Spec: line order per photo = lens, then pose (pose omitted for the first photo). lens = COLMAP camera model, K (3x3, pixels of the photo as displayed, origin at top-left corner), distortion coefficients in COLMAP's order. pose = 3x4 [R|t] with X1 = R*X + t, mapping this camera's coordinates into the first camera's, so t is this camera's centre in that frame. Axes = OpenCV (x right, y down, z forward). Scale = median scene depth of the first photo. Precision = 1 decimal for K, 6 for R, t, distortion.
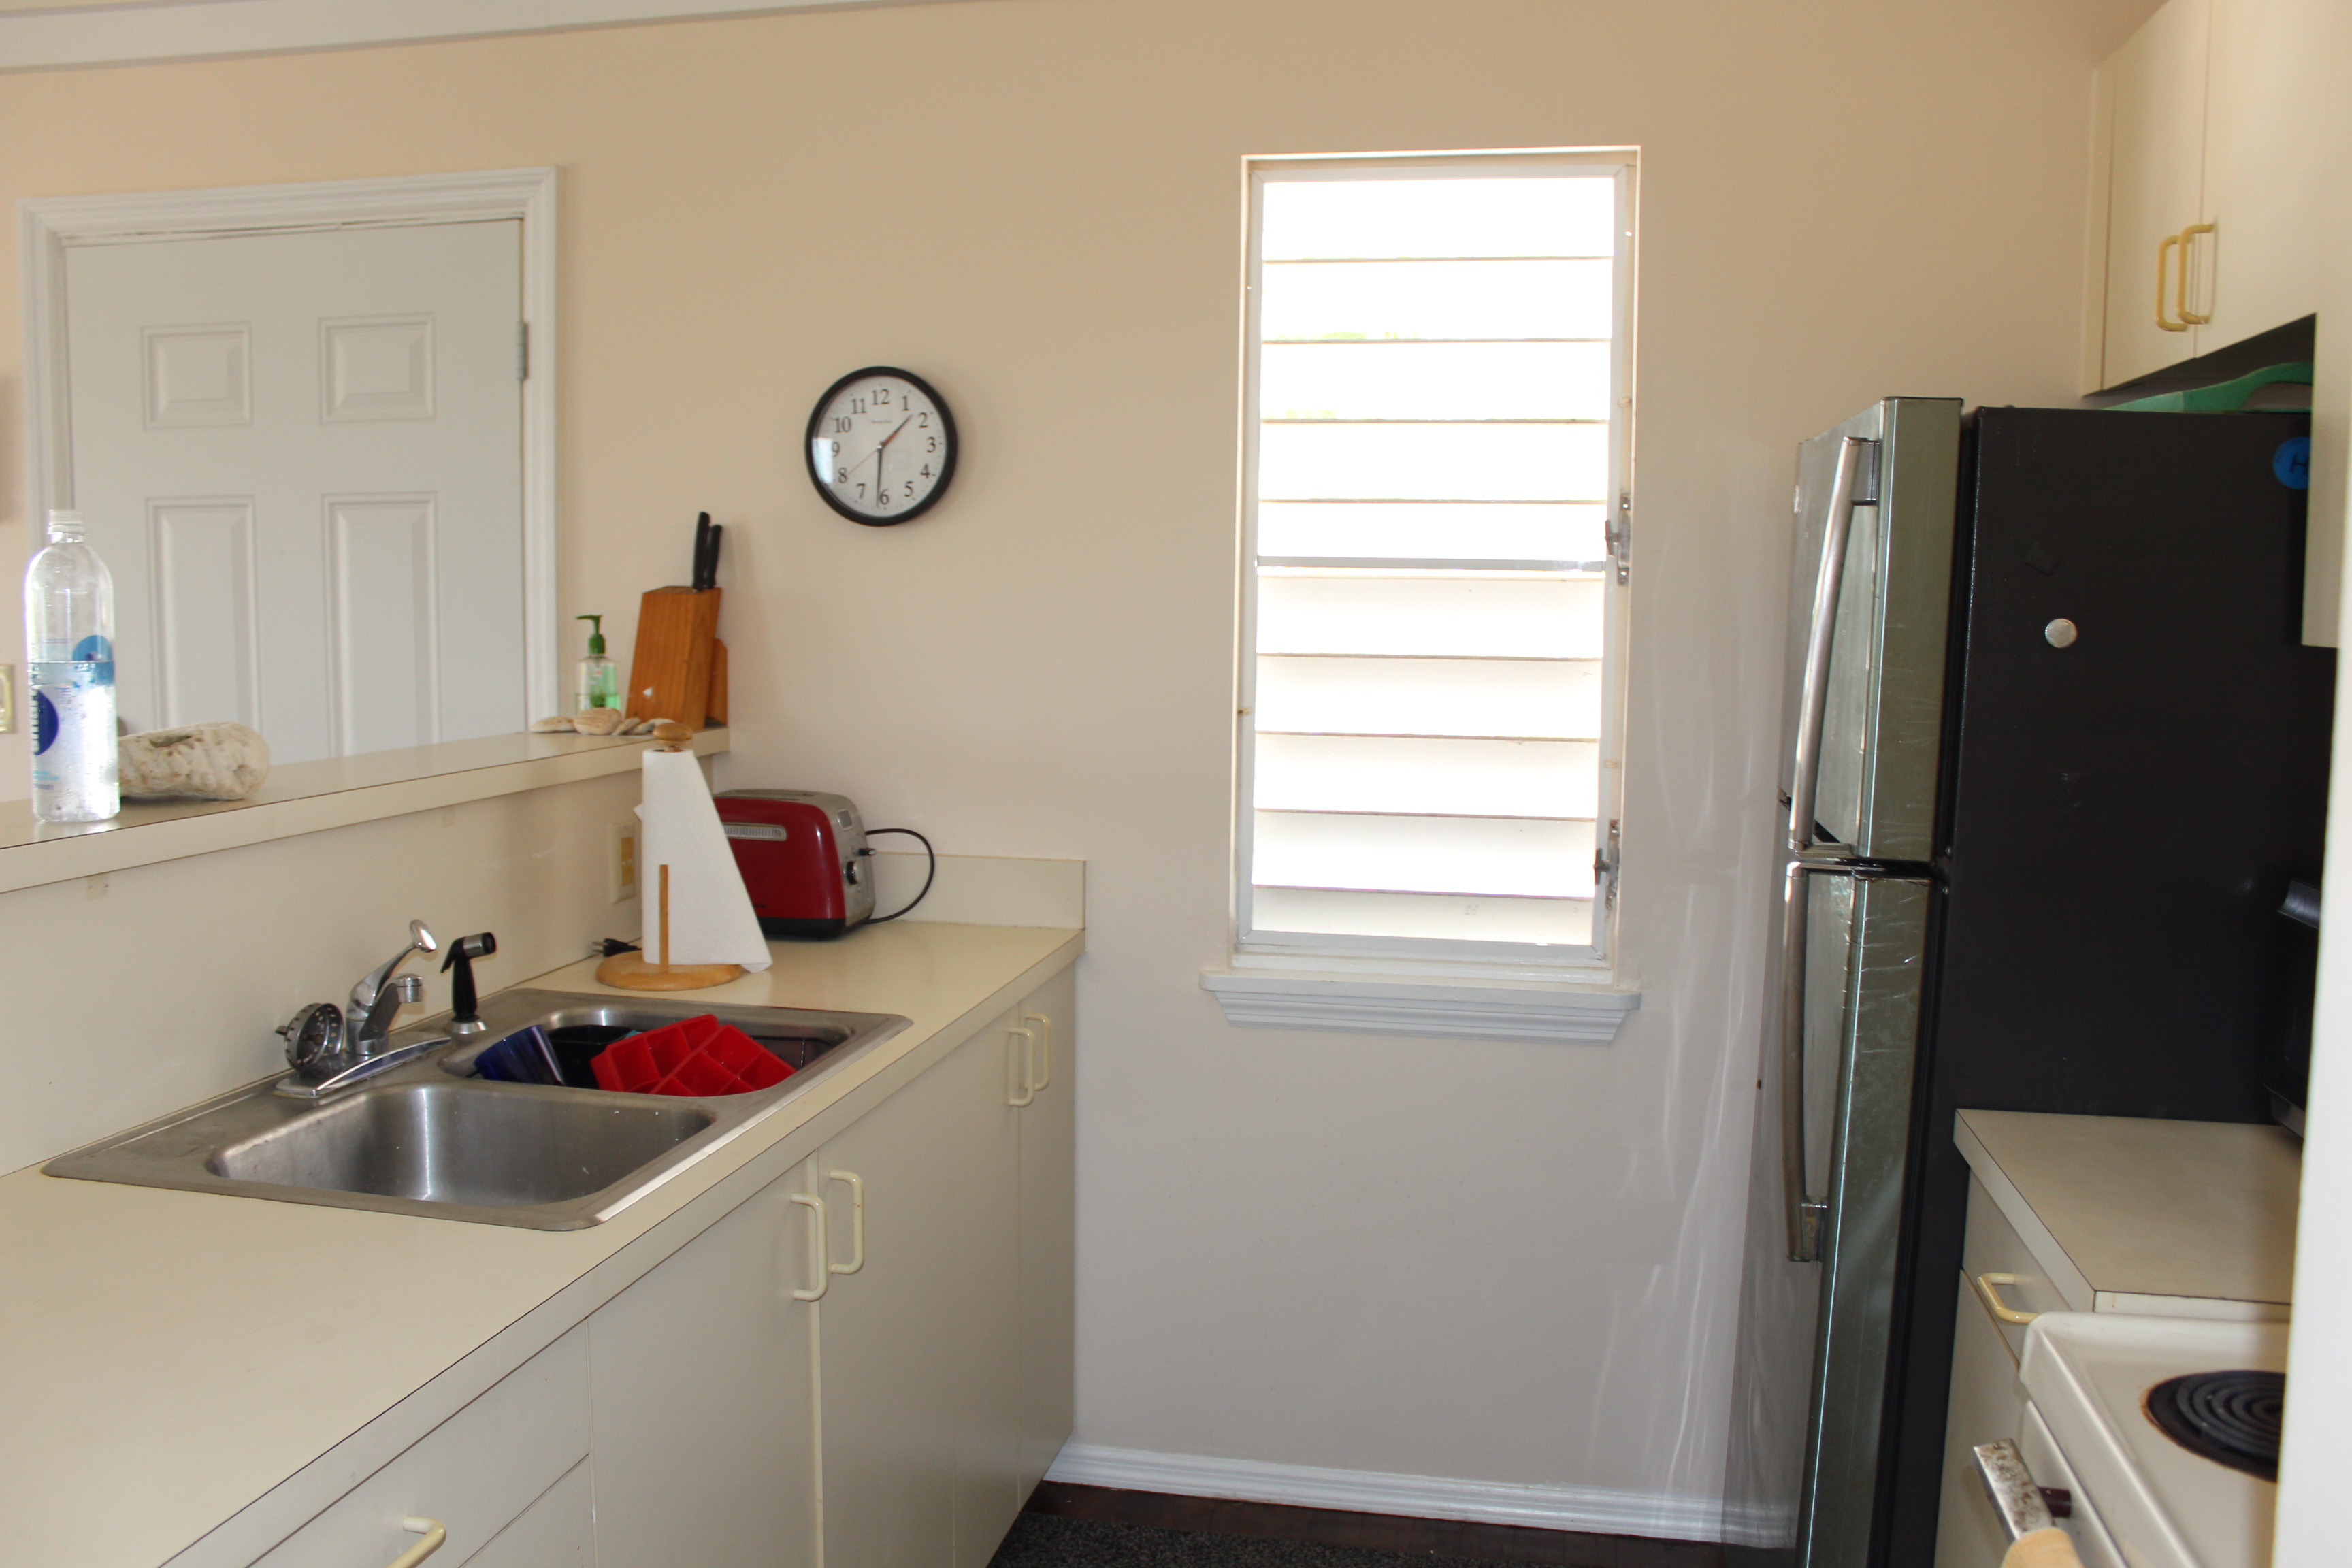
lens RADIAL K [[1912.4, 0, 1176.0], [0, 1912.4, 784.0], [0, 0, 1]] dist [-0.176339, 0.135247]
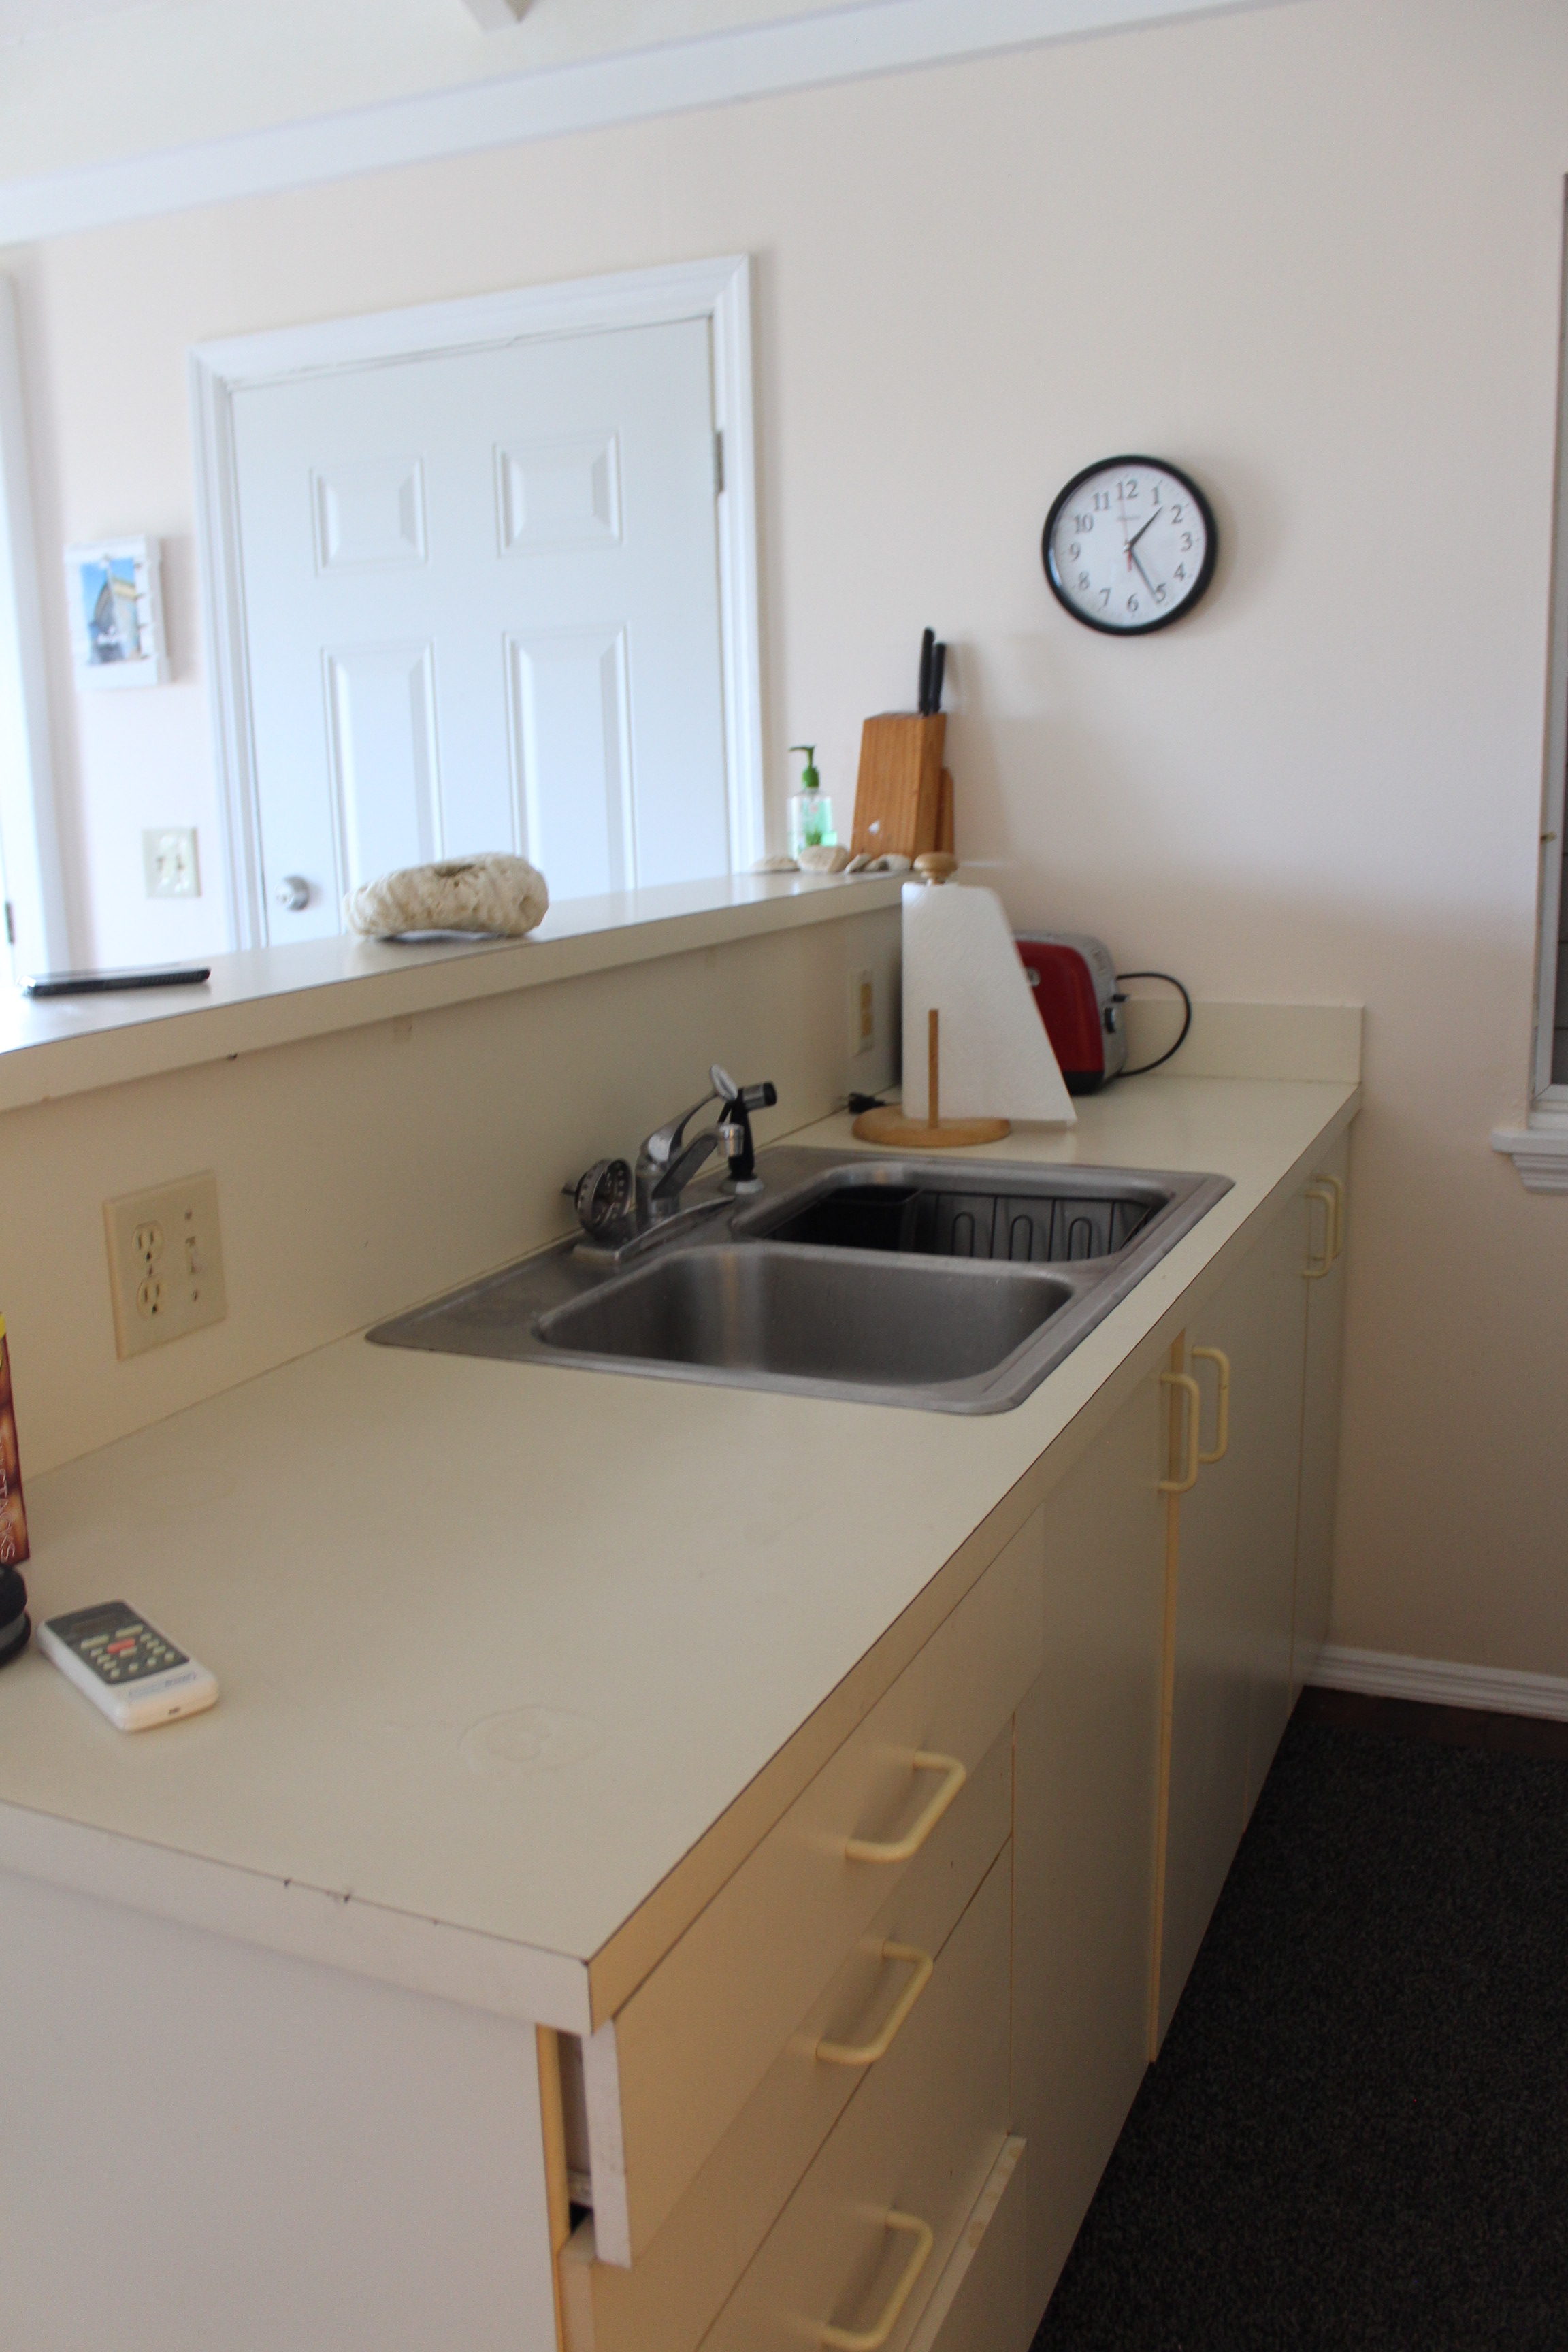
lens RADIAL K [[1912.4, 0, 739.3], [0, 1912.4, 1178.8], [0, 0, 1]] dist [-0.176339, 0.135247]
pose [[0.971086, 0.010496, -0.238500, -0.125244], [0.017061, 0.993427, 0.113186, 0.016155], [0.238121, -0.113982, 0.964524, 0.075856]]
